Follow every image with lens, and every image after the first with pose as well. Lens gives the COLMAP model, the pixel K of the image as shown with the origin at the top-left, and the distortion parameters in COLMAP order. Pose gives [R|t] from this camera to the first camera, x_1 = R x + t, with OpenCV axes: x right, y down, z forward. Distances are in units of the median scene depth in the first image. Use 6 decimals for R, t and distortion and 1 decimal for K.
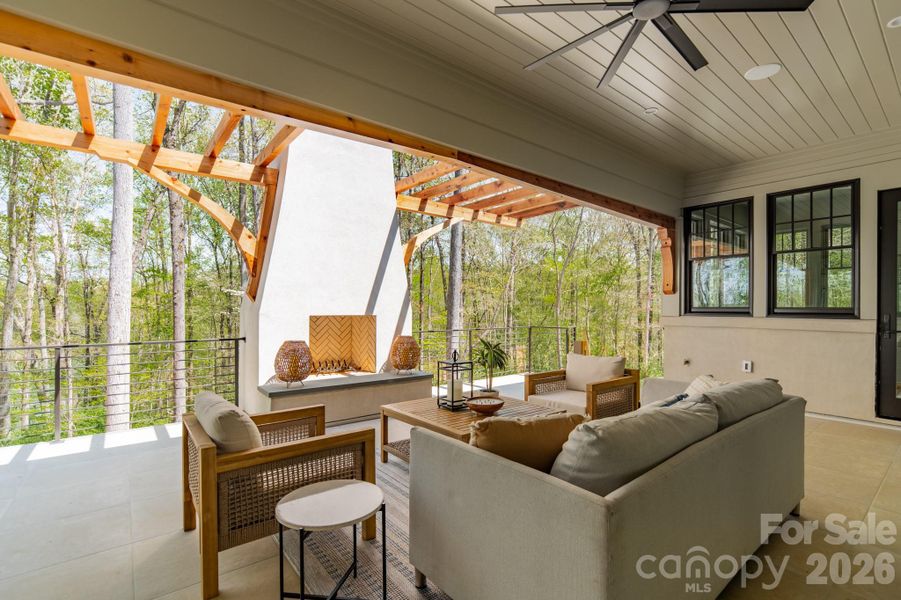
lens RADIAL K [[413.1, 0, 453.2], [0, 413.1, 305.5], [0, 0, 1]] dist [-0.000731, -0.000033]
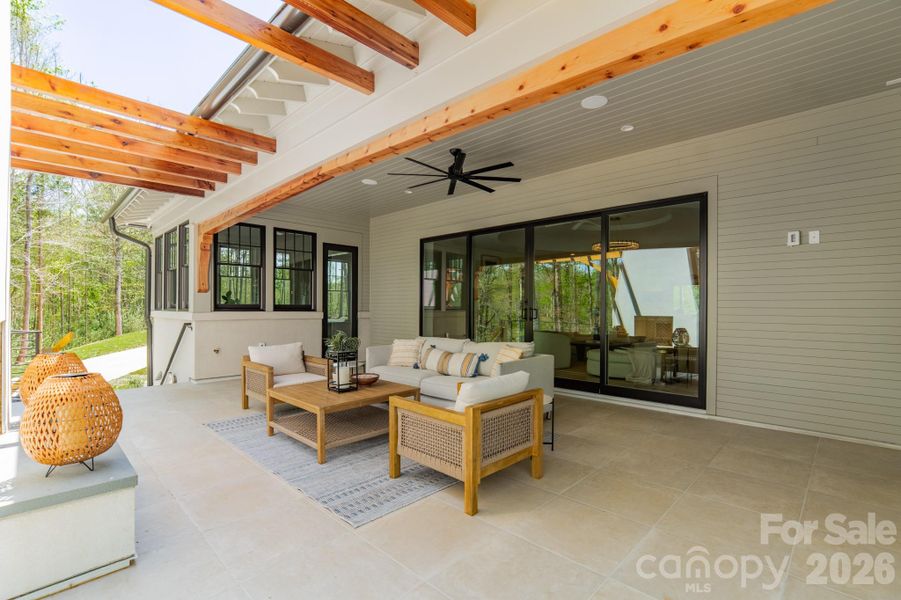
lens RADIAL K [[413.1, 0, 453.5], [0, 413.1, 302.8], [0, 0, 1]] dist [-0.000731, -0.000033]
pose [[-0.112116, -0.000197, 0.993695, -0.749673], [-0.012213, 0.999925, -0.001180, -0.007695], [-0.993620, -0.012269, -0.112110, 0.514737]]
